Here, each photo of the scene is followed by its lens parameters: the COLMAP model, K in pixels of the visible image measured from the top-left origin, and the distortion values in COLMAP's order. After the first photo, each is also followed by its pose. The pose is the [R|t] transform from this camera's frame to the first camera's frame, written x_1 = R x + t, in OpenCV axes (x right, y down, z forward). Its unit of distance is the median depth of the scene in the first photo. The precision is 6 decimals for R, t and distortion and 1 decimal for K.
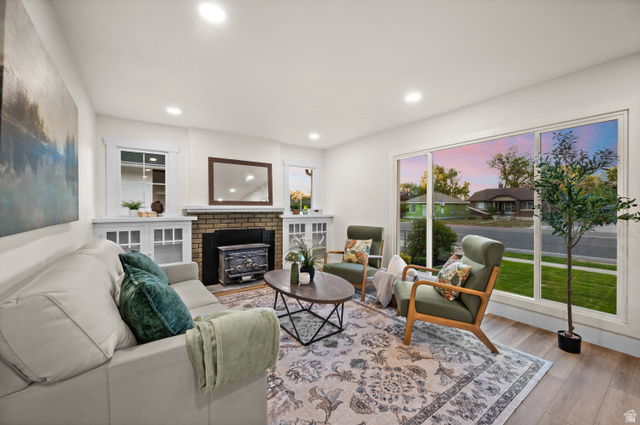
lens RADIAL K [[258.1, 0, 320.9], [0, 258.1, 209.6], [0, 0, 1]] dist [-0.000205, -0.000292]
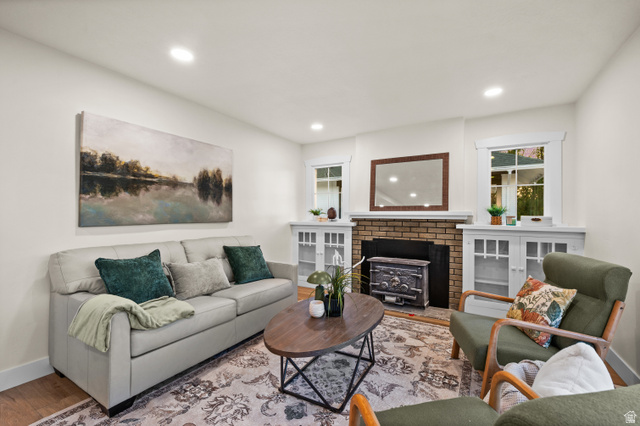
lens RADIAL K [[274.7, 0, 323.7], [0, 274.7, 213.1], [0, 0, 1]] dist [0.000388, -0.000575]
pose [[0.415826, -0.002615, -0.909441, 0.516694], [-0.007865, 0.999948, -0.006471, -0.002662], [0.909410, 0.009843, 0.415783, 0.532800]]
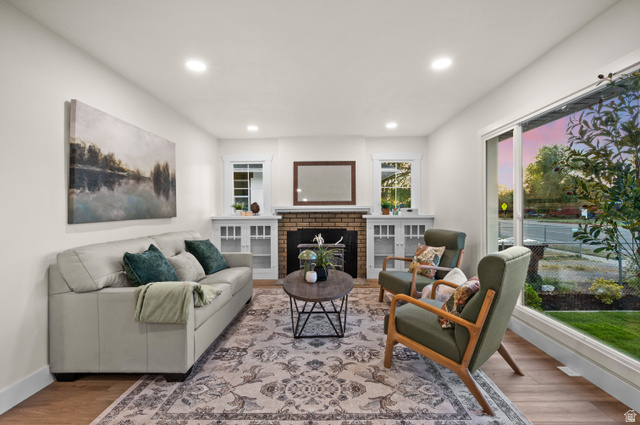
lens RADIAL K [[299.4, 0, 322.3], [0, 299.4, 211.0], [0, 0, 1]] dist [-0.000659, -0.000387]
pose [[0.807662, -0.000583, -0.589645, 0.519361], [0.004012, 0.999982, 0.004507, 0.001436], [0.589632, -0.006006, 0.807650, 0.054868]]
